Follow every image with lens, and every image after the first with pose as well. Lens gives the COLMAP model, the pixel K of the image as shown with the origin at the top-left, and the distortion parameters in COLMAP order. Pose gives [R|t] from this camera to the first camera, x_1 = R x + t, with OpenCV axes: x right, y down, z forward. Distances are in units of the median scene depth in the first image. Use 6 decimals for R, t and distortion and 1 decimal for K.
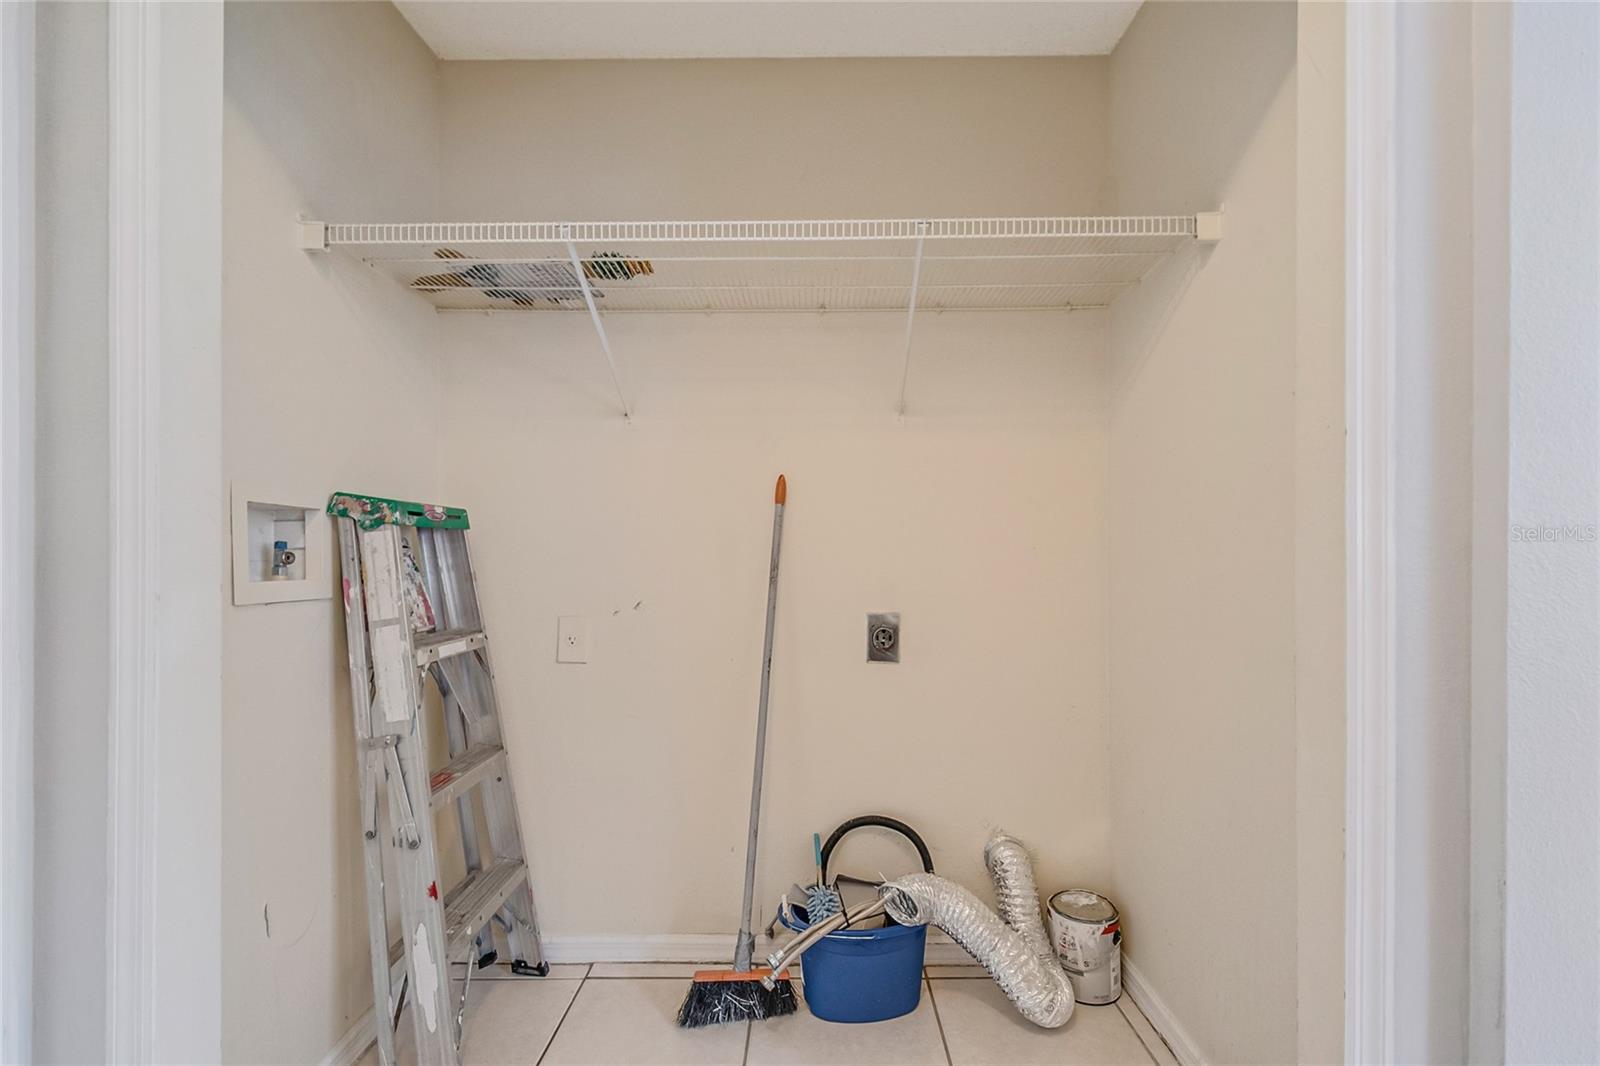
lens RADIAL K [[702.7, 0, 791.0], [0, 702.7, 544.4], [0, 0, 1]] dist [0.009678, -0.014786]
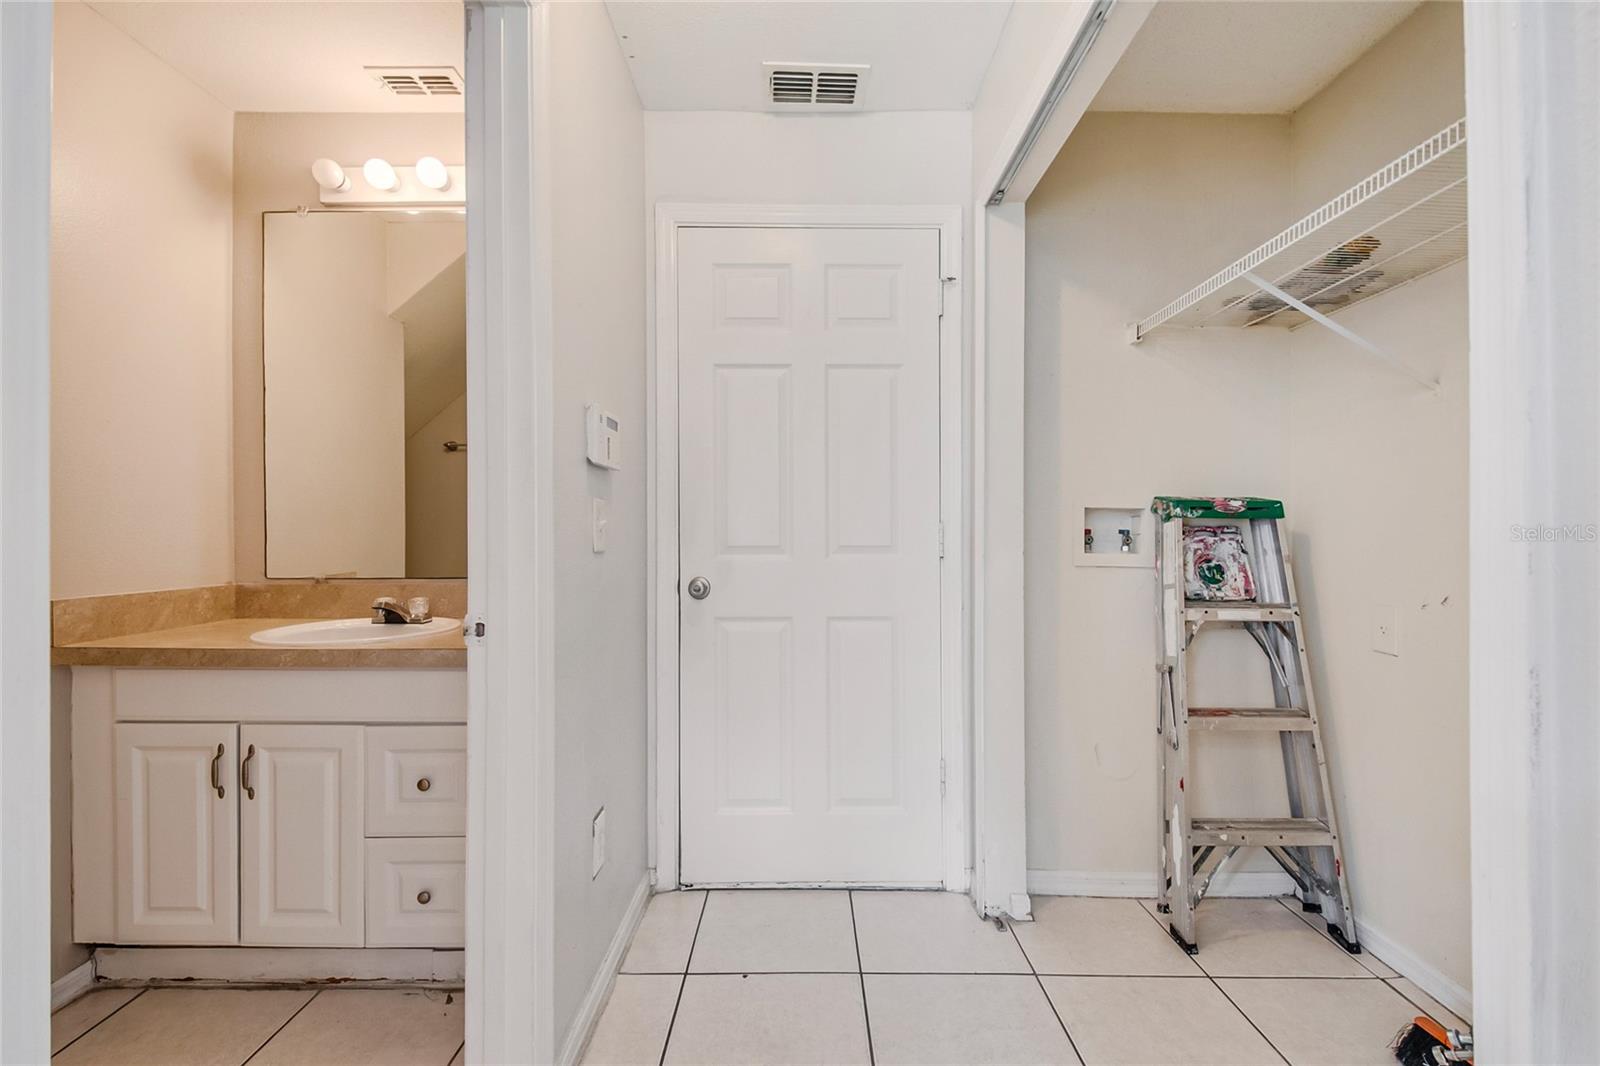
lens RADIAL K [[702.7, 0, 813.6], [0, 702.7, 531.0], [0, 0, 1]] dist [0.009678, -0.014786]
pose [[0.008701, -0.002488, -0.999959, 0.824412], [-0.000594, 0.999997, -0.002493, 0.002974], [0.999962, 0.000616, 0.008699, 0.261071]]
